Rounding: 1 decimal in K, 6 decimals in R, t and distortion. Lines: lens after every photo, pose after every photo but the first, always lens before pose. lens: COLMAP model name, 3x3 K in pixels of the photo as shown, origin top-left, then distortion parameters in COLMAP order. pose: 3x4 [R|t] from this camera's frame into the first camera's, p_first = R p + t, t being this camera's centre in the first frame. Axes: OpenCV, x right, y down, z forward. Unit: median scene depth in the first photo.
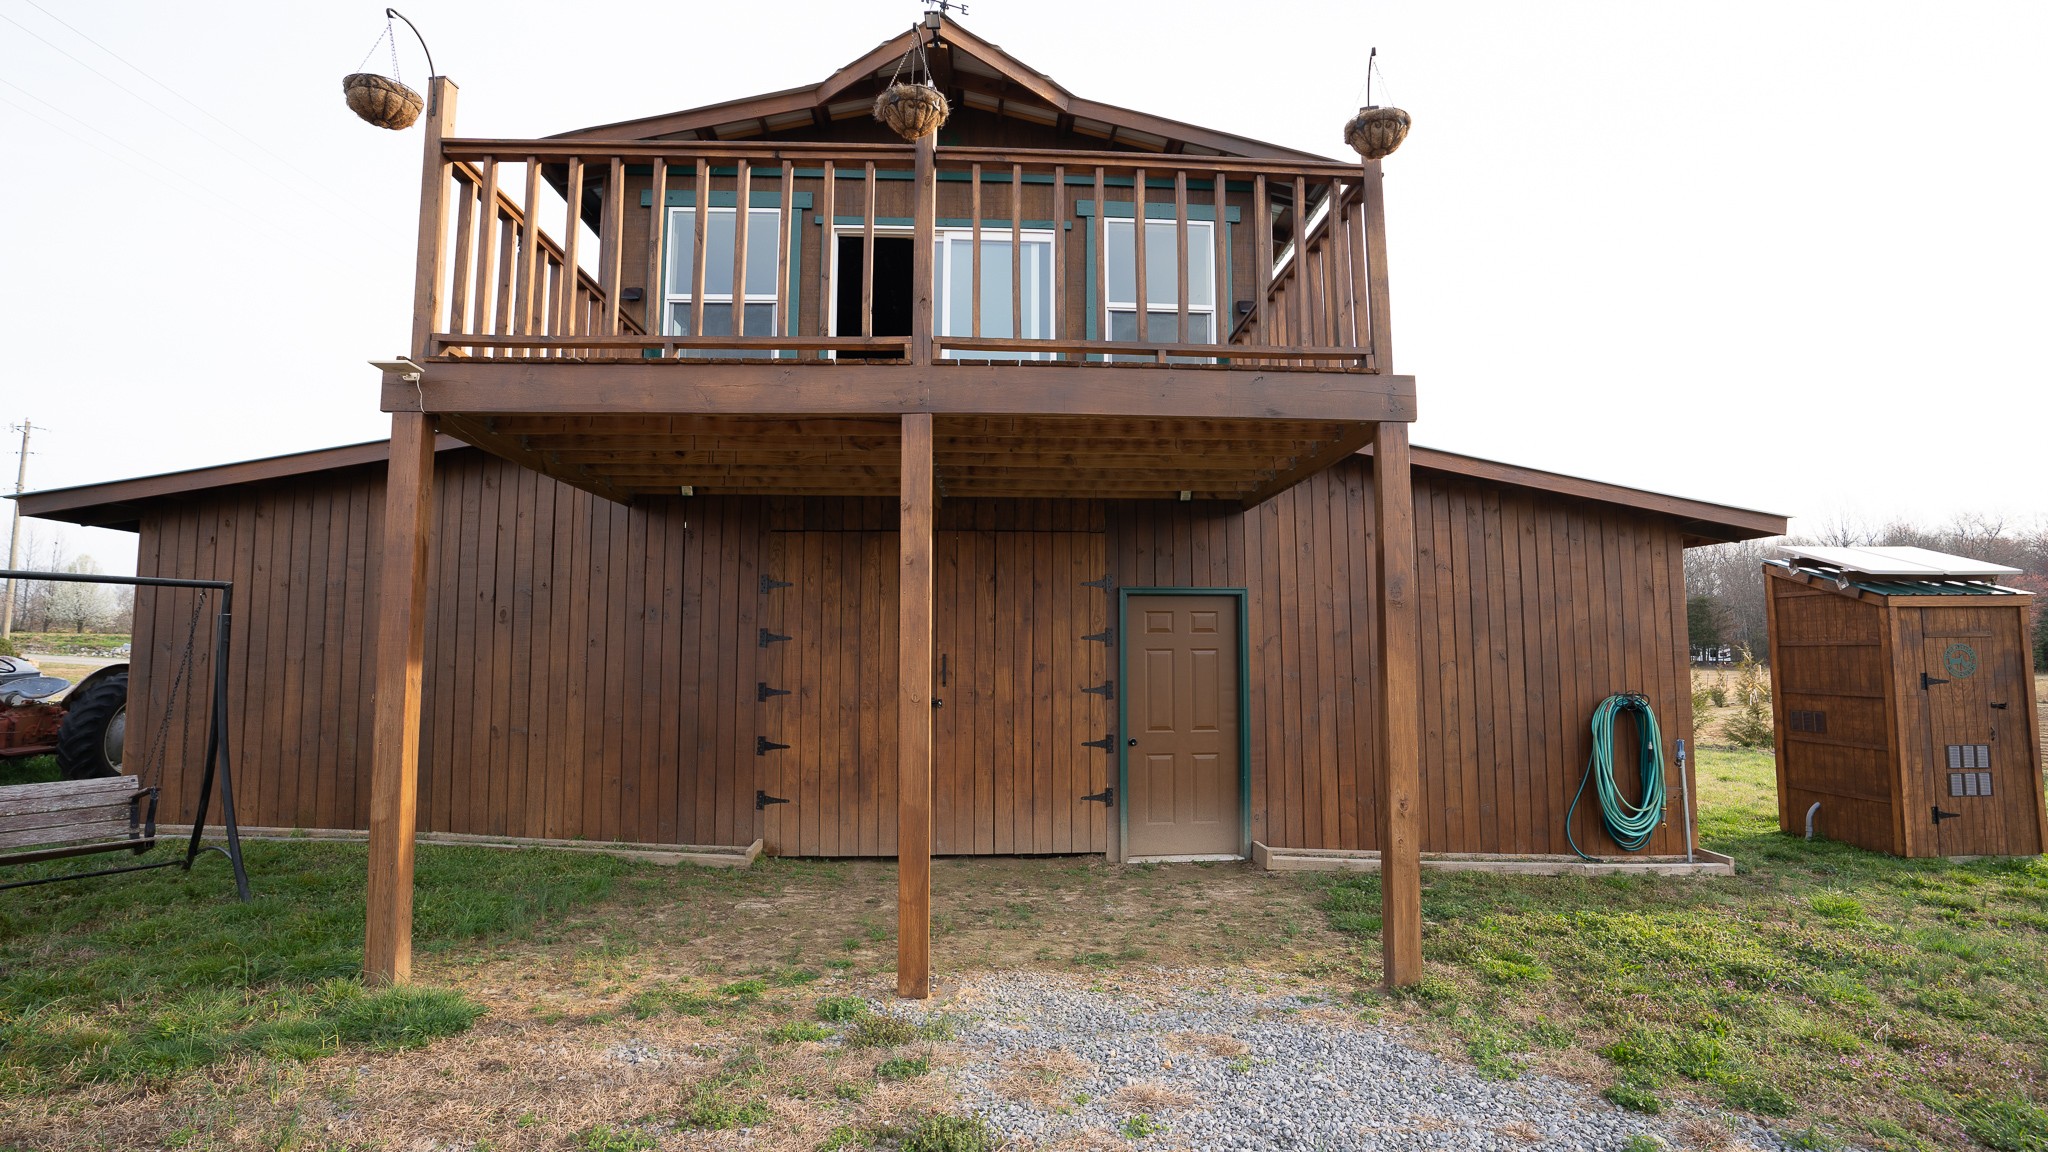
lens RADIAL K [[945.4, 0, 1034.2], [0, 945.4, 571.8], [0, 0, 1]] dist [-0.073753, 0.029714]
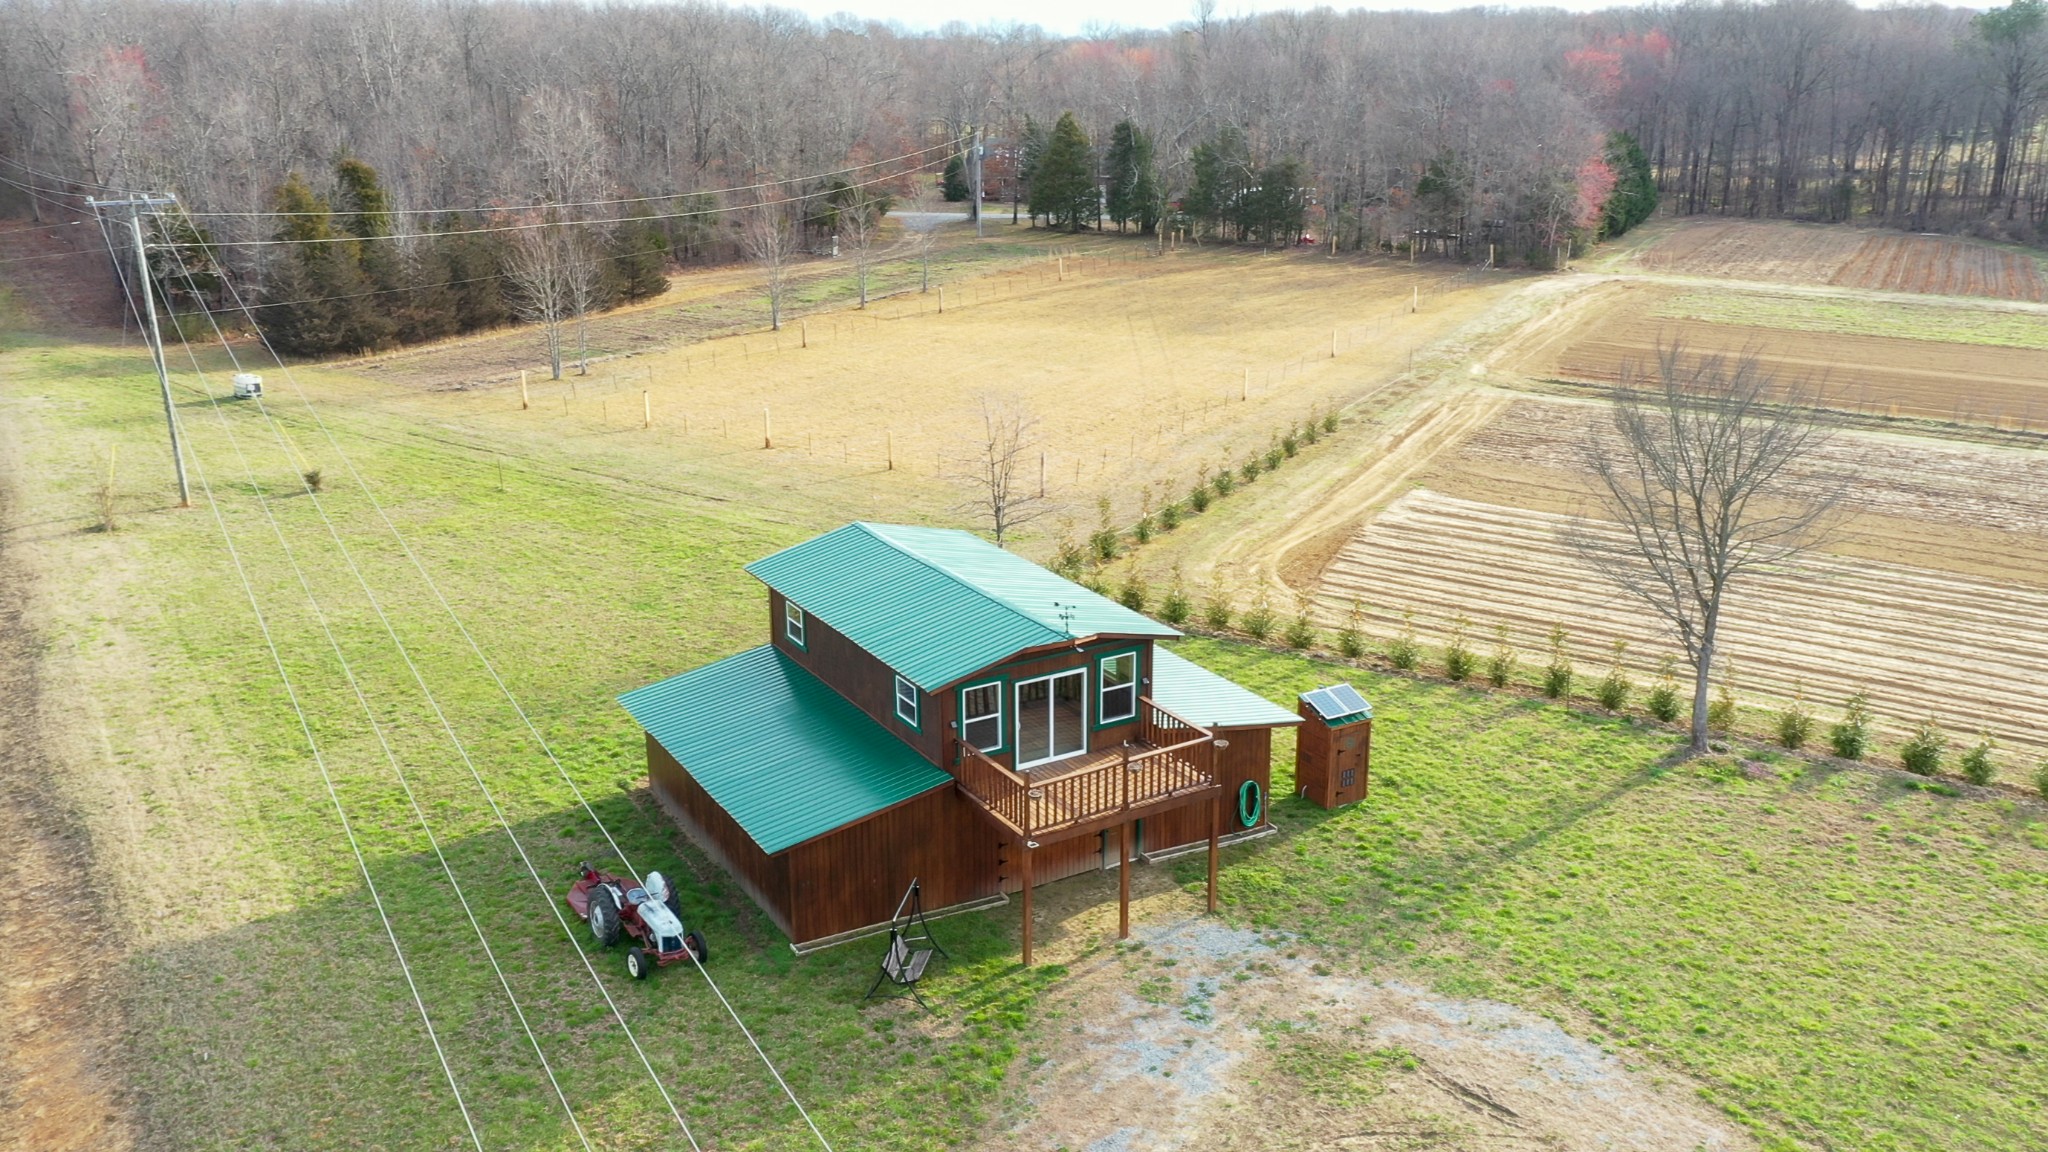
lens RADIAL K [[1657.6, 0, 1024.0], [0, 1657.6, 576.0], [0, 0, 1]] dist [0.012834, 0.005681]
pose [[0.887480, -0.141190, 0.438686, -2.280751], [-0.032264, 0.930541, 0.364763, -2.438789], [-0.459716, -0.337873, 0.821281, -2.861424]]
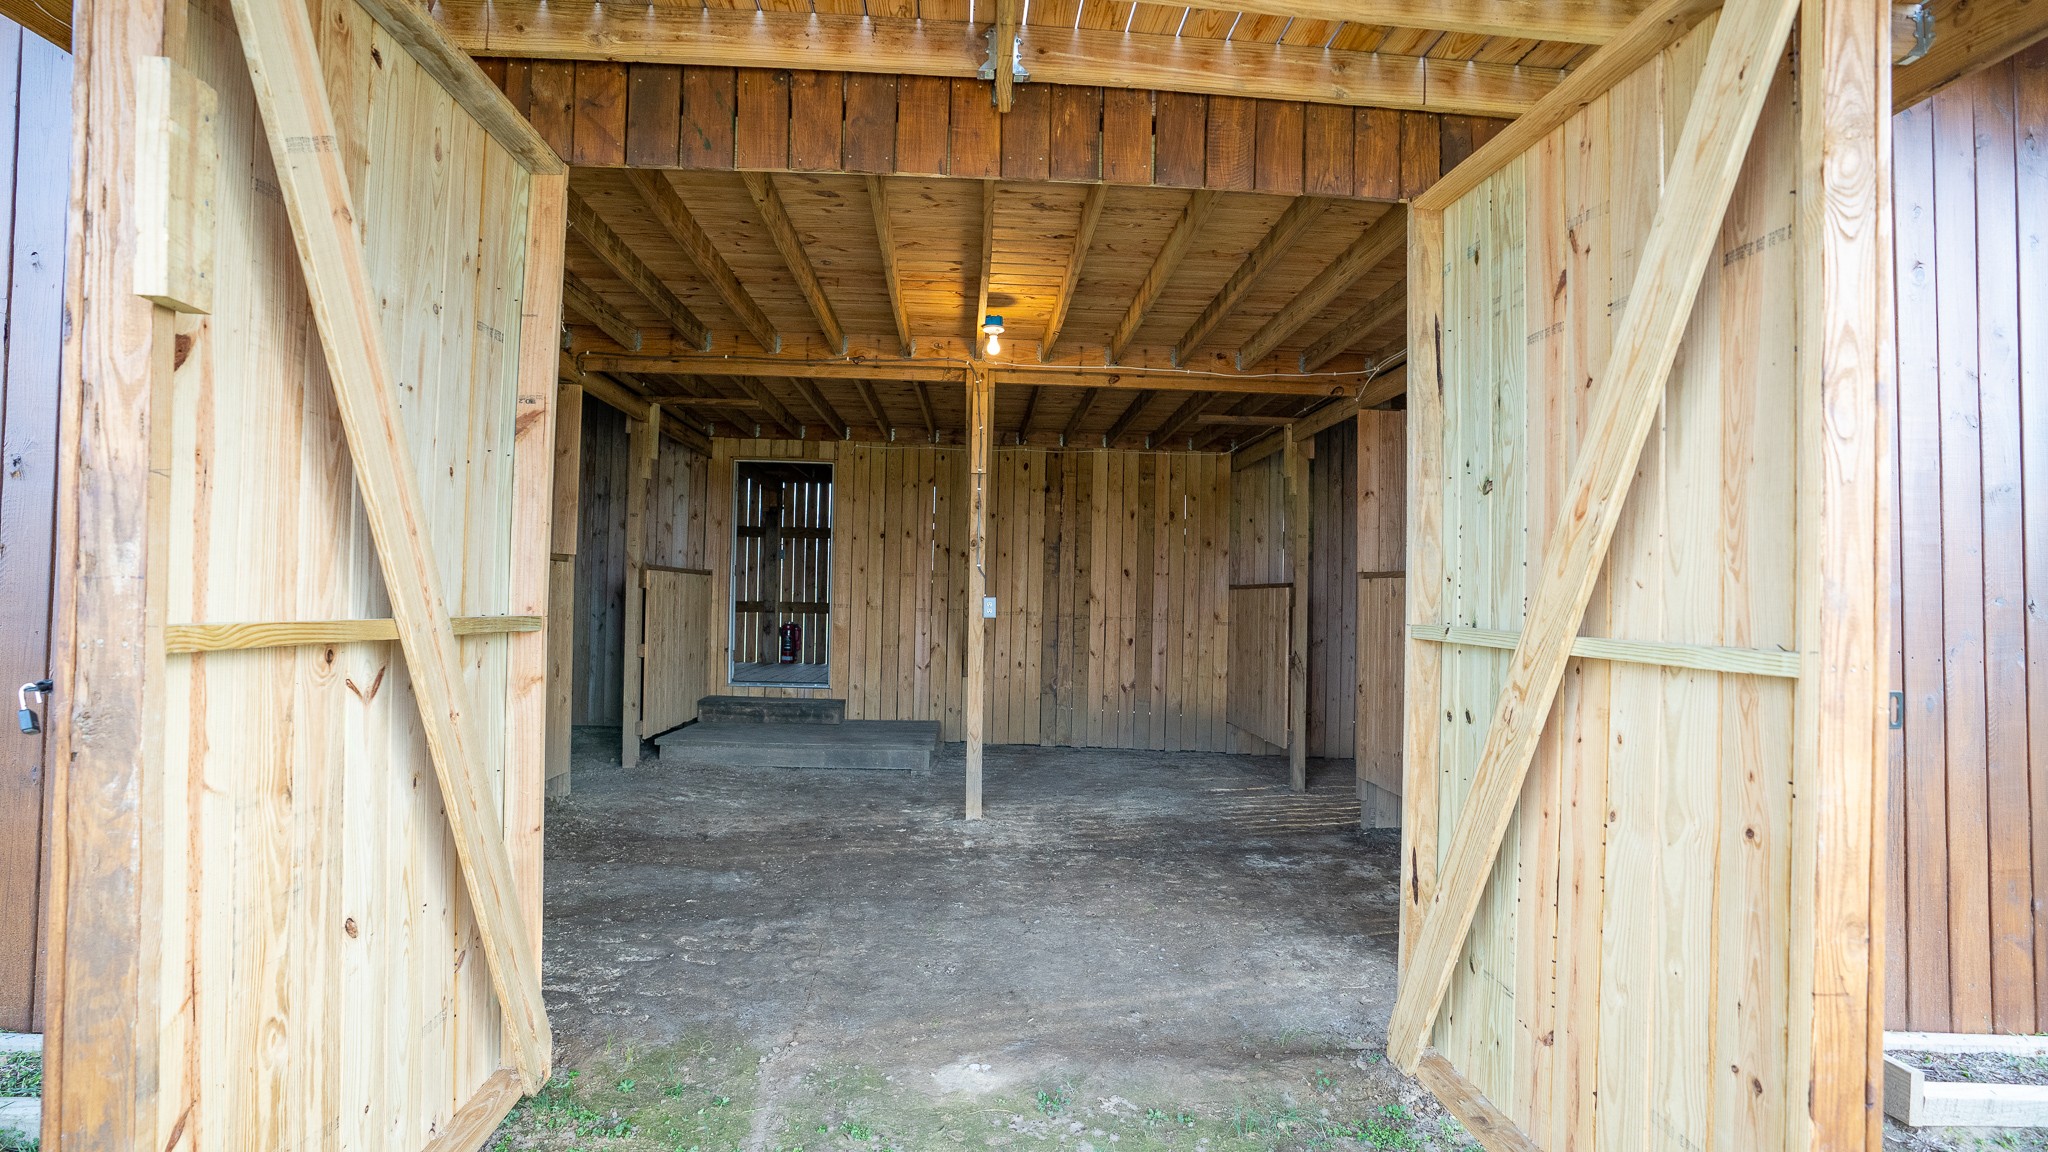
lens RADIAL K [[945.4, 0, 1034.2], [0, 945.4, 571.8], [0, 0, 1]] dist [-0.073753, 0.029714]
pose [[0.999749, 0.014634, 0.016976, -0.091387], [-0.015592, 0.998207, 0.057786, 0.086351], [-0.016100, -0.058036, 0.998185, 0.632816]]
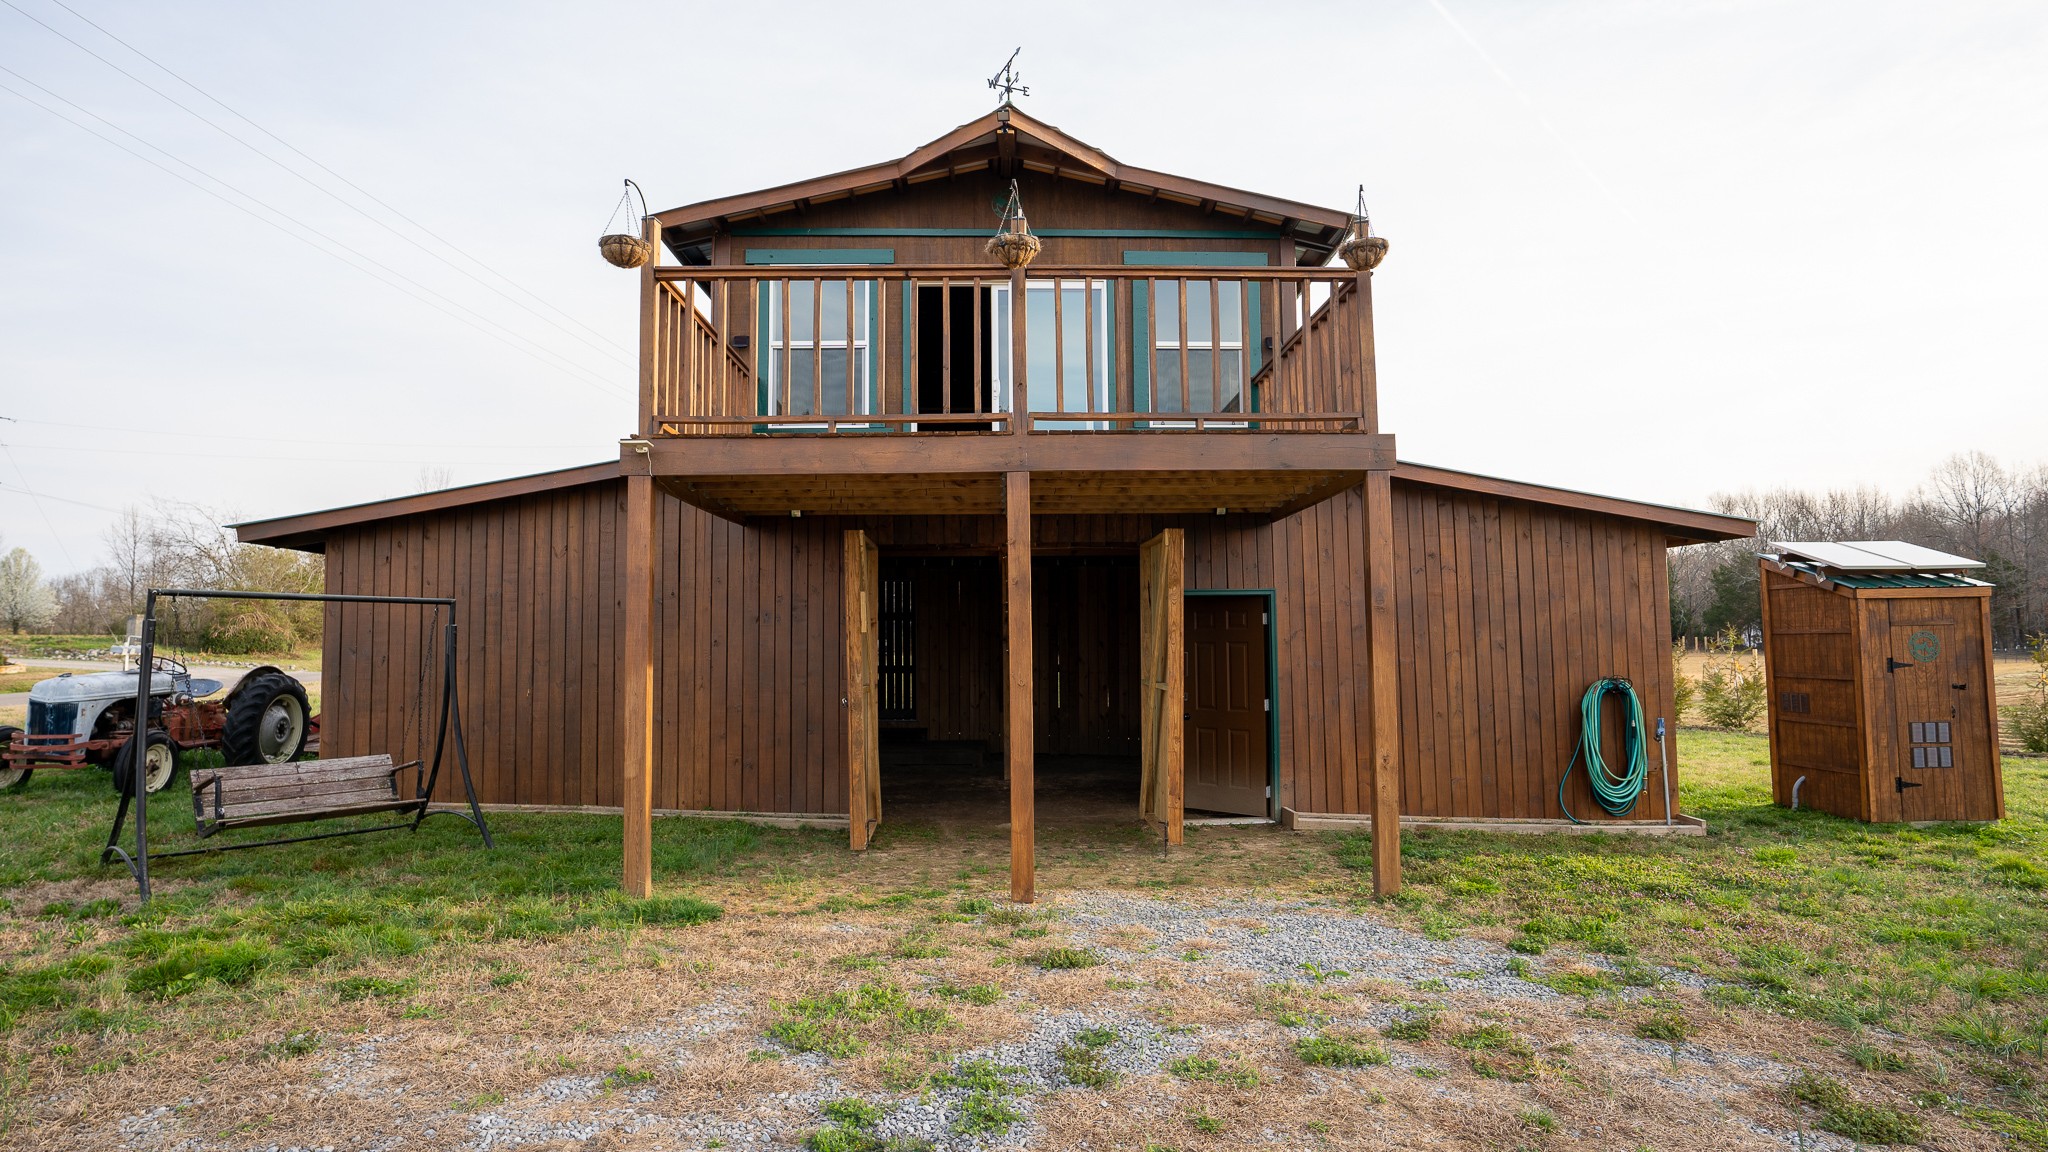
lens RADIAL K [[1060.7, 0, 1032.5], [0, 1060.7, 568.0], [0, 0, 1]] dist [-0.065049, 0.039180]
pose [[0.999679, -0.011937, -0.022360, -0.043546], [0.012276, 0.999811, 0.015102, -0.032393], [0.022175, -0.015372, 0.999636, -0.308313]]
